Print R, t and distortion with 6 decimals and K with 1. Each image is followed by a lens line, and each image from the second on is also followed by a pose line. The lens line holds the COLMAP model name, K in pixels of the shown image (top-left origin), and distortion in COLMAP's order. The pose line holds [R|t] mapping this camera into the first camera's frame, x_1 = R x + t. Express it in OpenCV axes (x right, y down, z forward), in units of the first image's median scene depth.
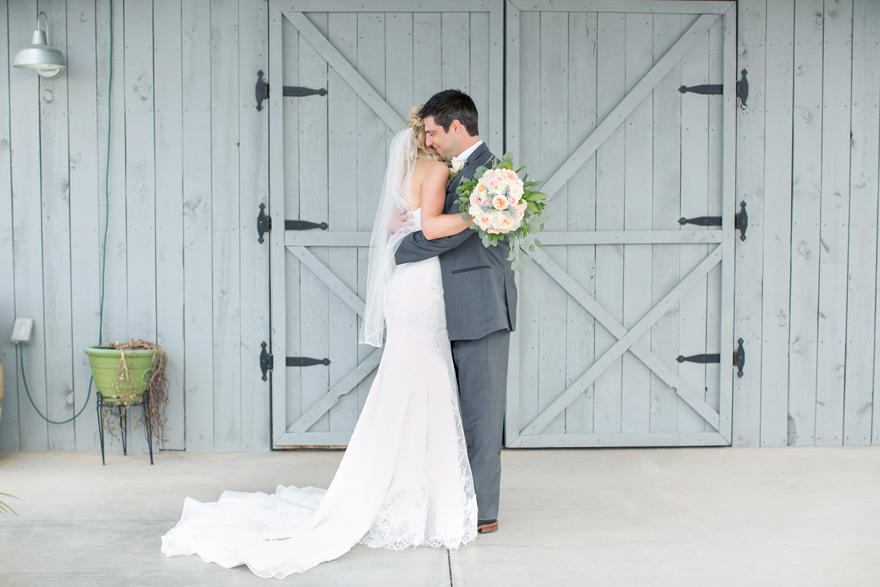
lens RADIAL K [[1262.3, 0, 445.6], [0, 1262.3, 292.4], [0, 0, 1]] dist [-0.078894, 0.000000]
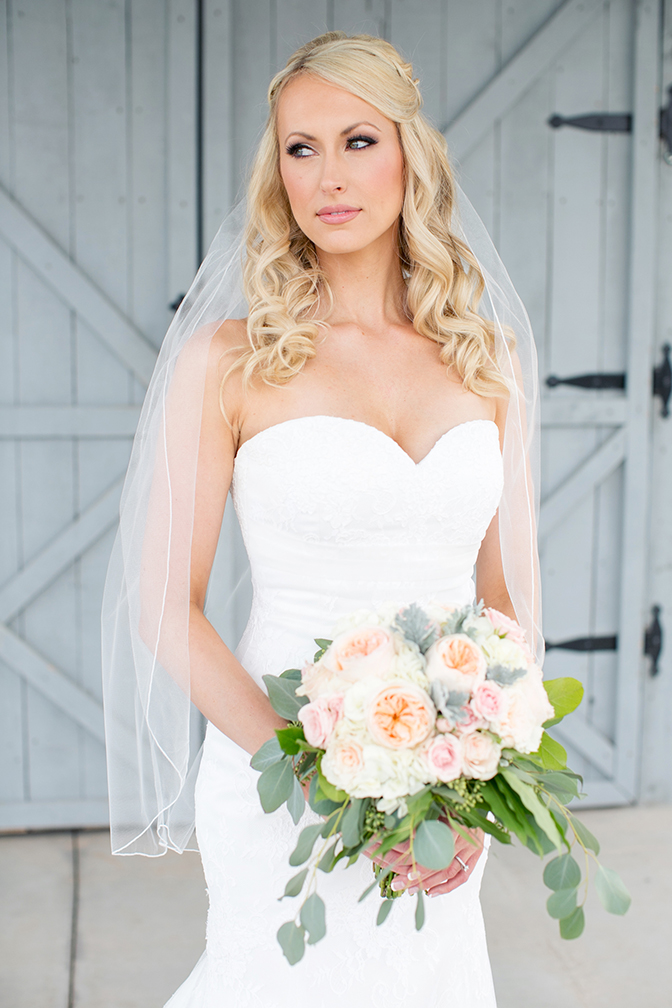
lens RADIAL K [[1446.0, 0, 335.6], [0, 1446.0, 498.3], [0, 0, 1]] dist [-0.078894, 0.000000]
pose [[0.995593, -0.006370, 0.093563, 0.045221], [0.000741, 0.998194, 0.060070, -0.044536], [-0.093776, -0.059736, 0.993800, 0.420575]]
